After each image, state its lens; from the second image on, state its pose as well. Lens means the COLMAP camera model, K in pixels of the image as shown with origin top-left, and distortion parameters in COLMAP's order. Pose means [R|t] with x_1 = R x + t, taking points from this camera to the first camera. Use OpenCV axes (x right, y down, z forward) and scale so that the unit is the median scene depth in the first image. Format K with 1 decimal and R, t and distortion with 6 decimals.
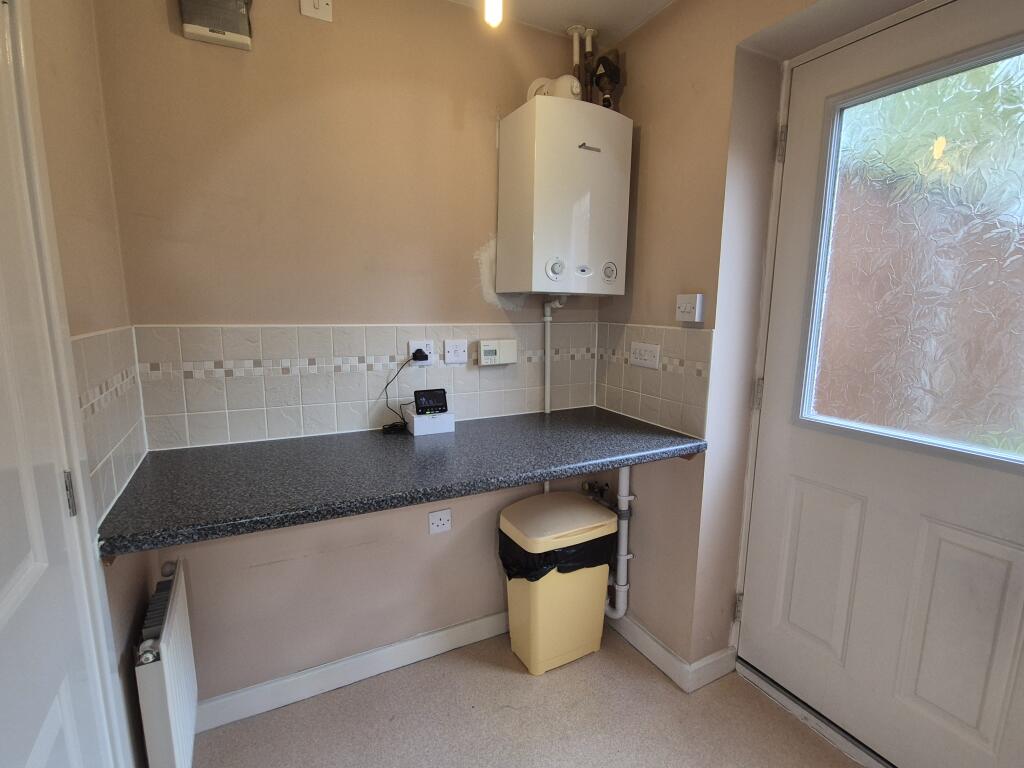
lens RADIAL K [[471.4, 0, 511.2], [0, 471.4, 380.1], [0, 0, 1]] dist [0.001453, -0.001189]
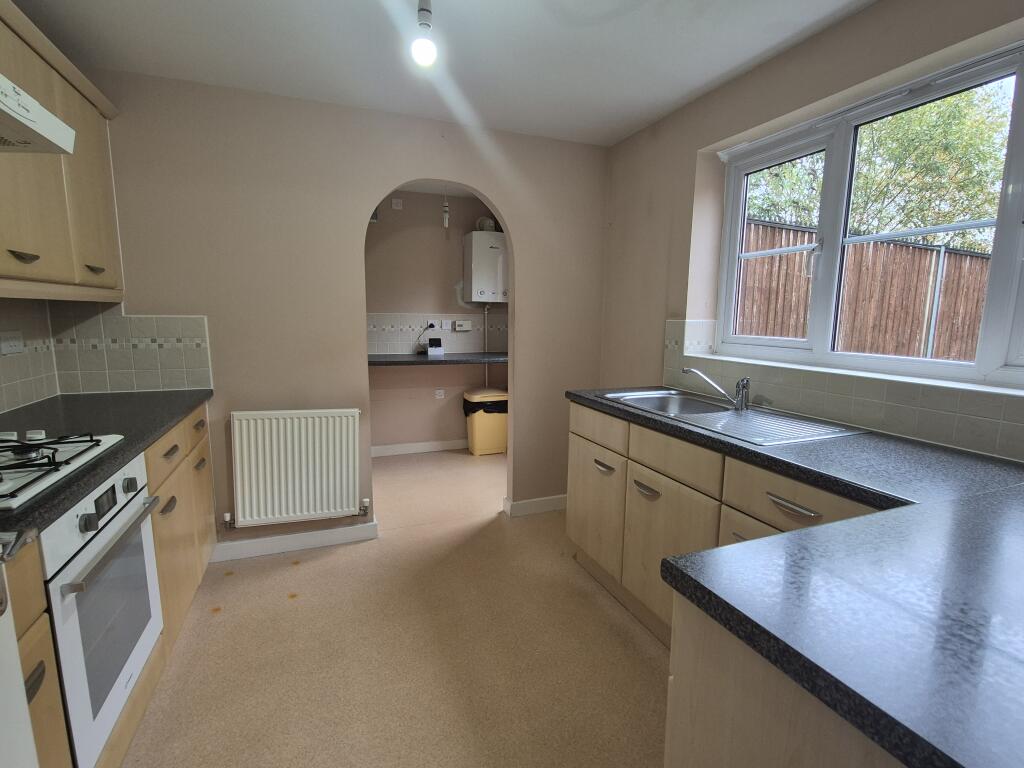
lens RADIAL K [[471.4, 0, 513.4], [0, 471.4, 387.8], [0, 0, 1]] dist [0.001453, -0.001189]
pose [[0.993562, 0.020580, -0.111405, 0.544853], [-0.020056, 0.999782, 0.005822, 0.261938], [0.111500, -0.003550, 0.993758, -1.522151]]
